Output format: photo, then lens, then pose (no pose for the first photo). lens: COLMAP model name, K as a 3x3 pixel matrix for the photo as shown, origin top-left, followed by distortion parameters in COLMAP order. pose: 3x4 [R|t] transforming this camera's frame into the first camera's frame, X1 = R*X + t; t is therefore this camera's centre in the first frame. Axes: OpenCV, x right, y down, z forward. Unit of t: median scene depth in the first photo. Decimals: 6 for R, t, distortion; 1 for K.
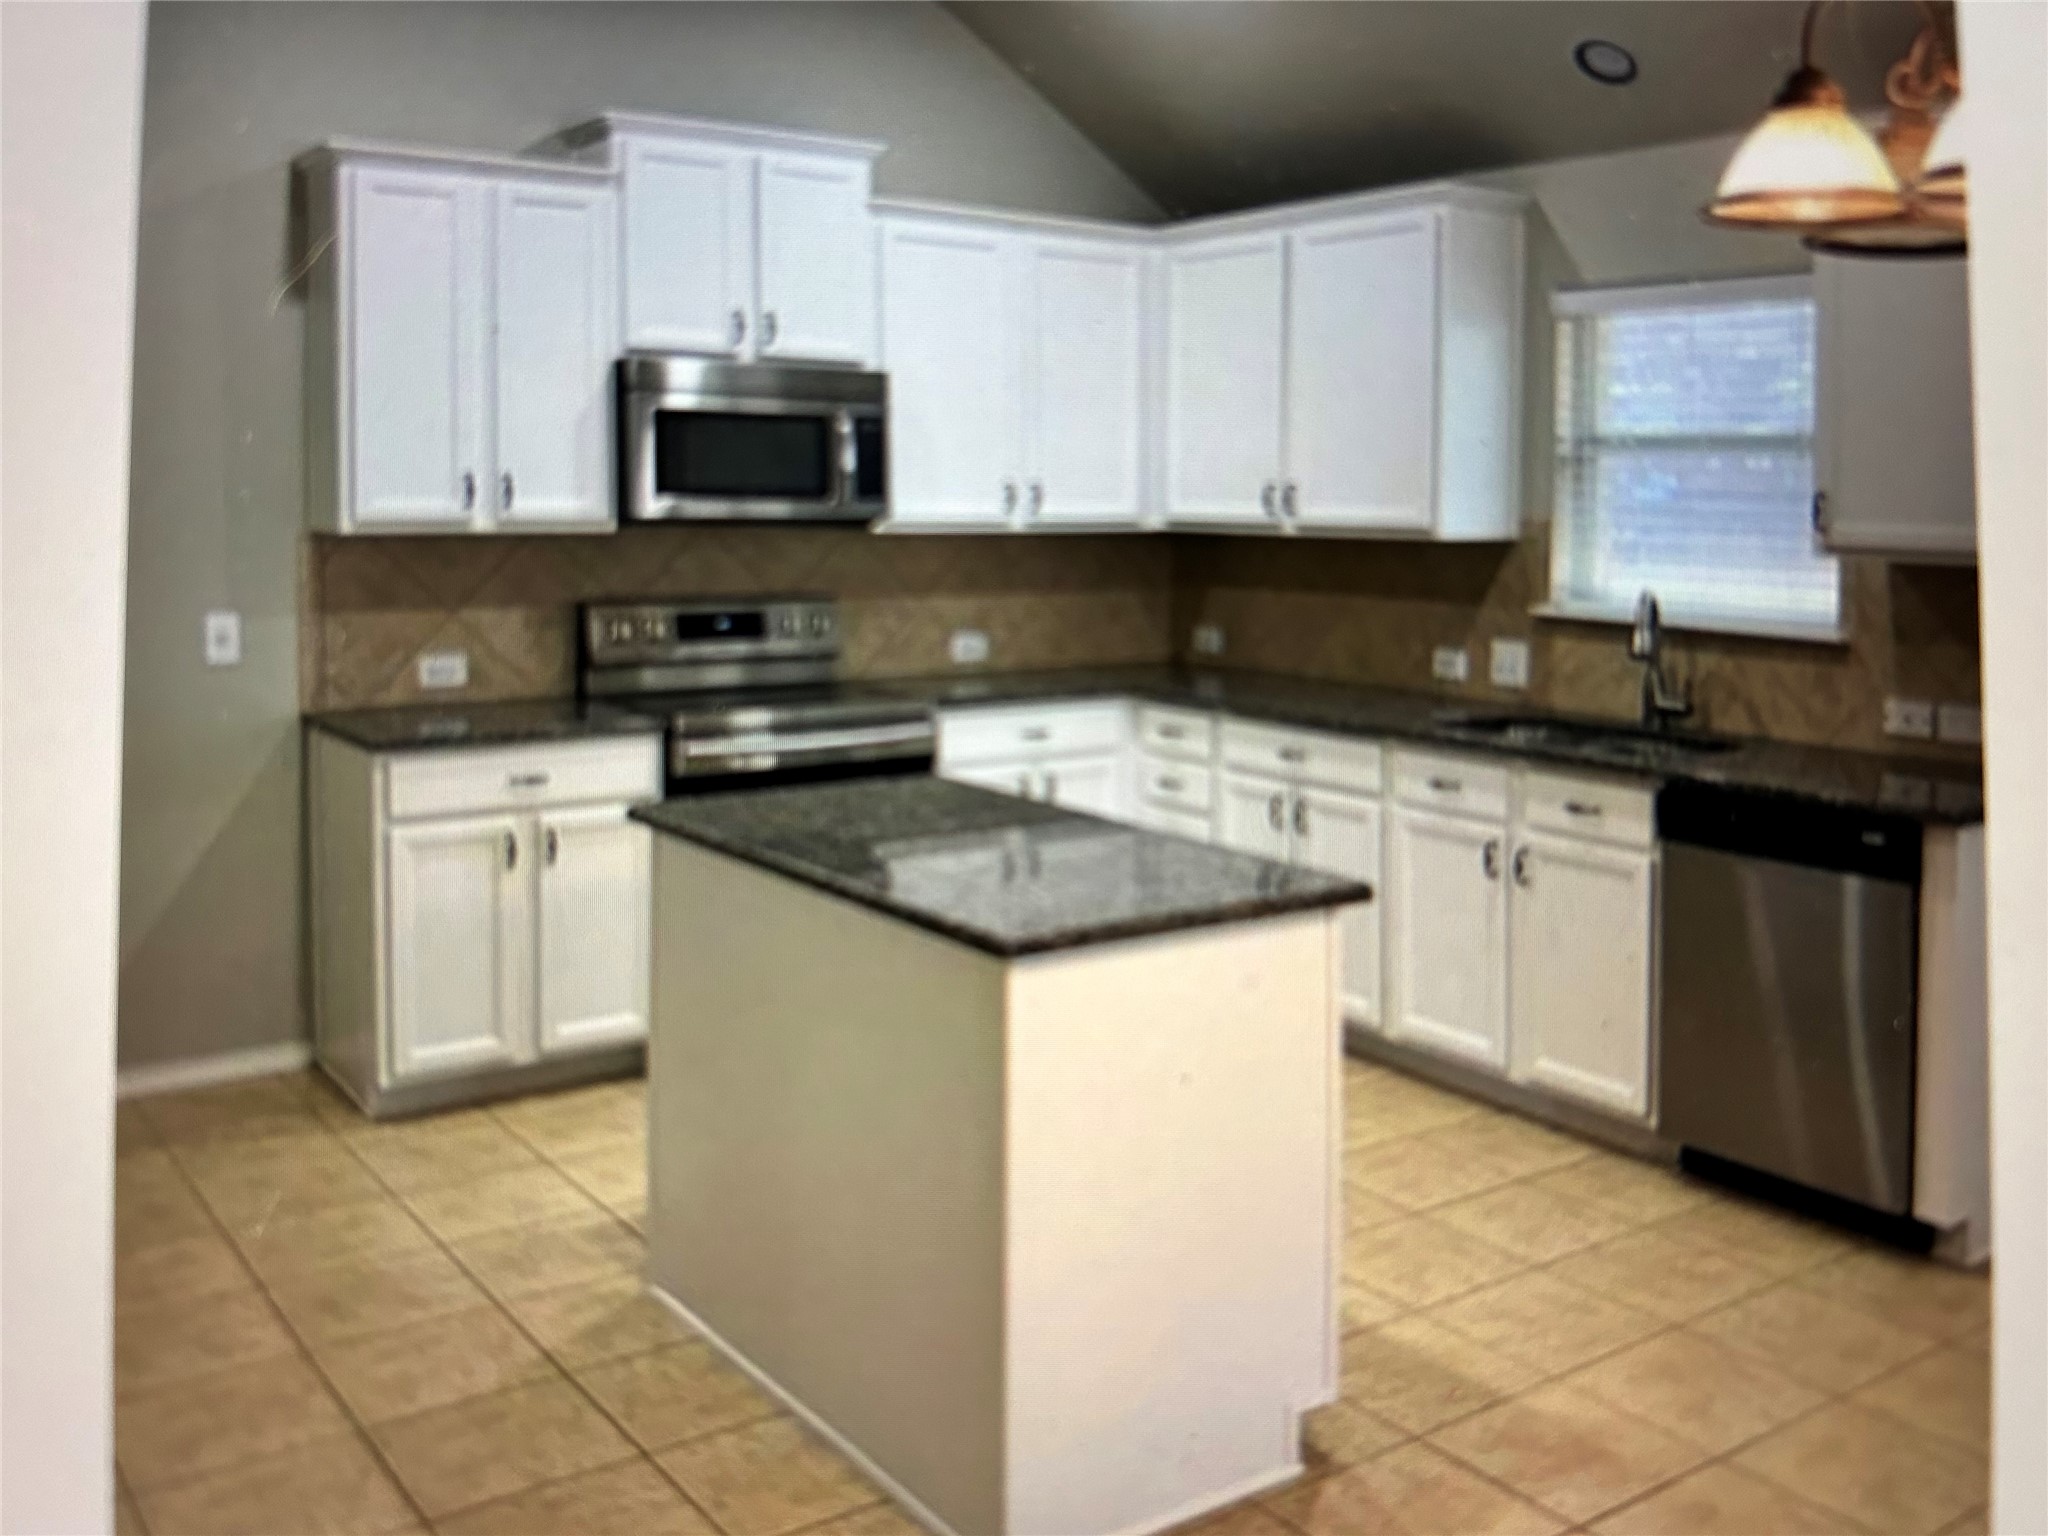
lens RADIAL K [[1885.4, 0, 981.0], [0, 1885.4, 772.5], [0, 0, 1]] dist [0.062723, -0.129661]
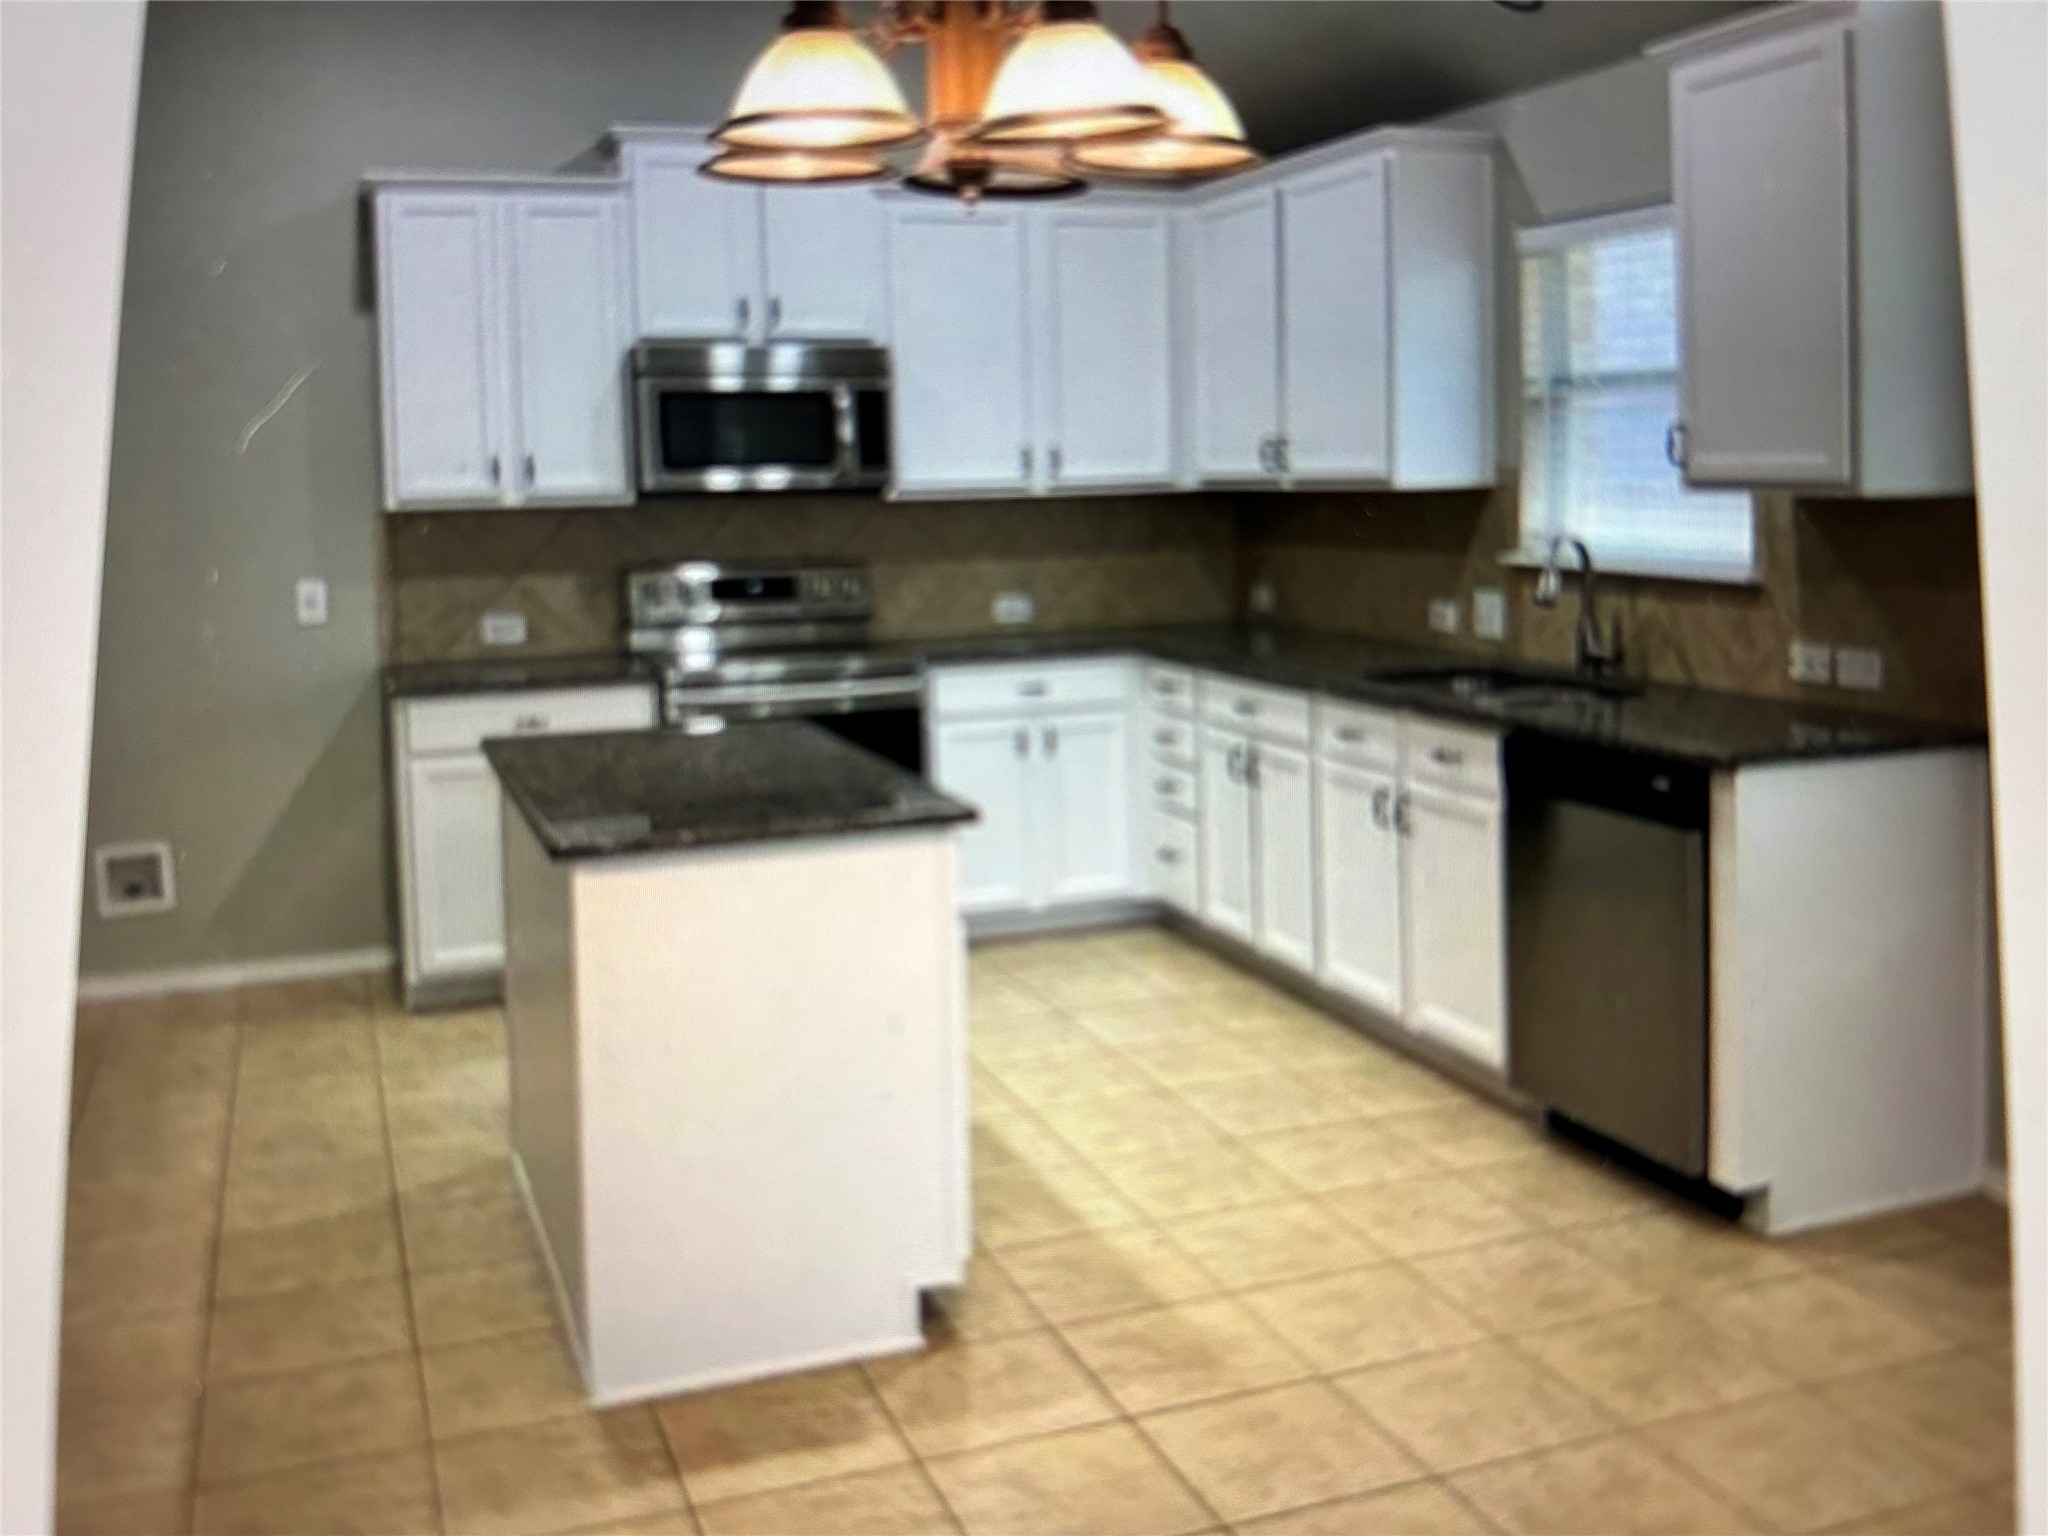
lens RADIAL K [[1891.8, 0, 1030.0], [0, 1891.8, 813.1], [0, 0, 1]] dist [0.115696, -0.360039]
pose [[0.955376, 0.019615, -0.294742, 0.379374], [-0.011950, 0.999543, 0.027784, 0.022638], [0.295152, -0.023022, 0.955173, -0.012985]]
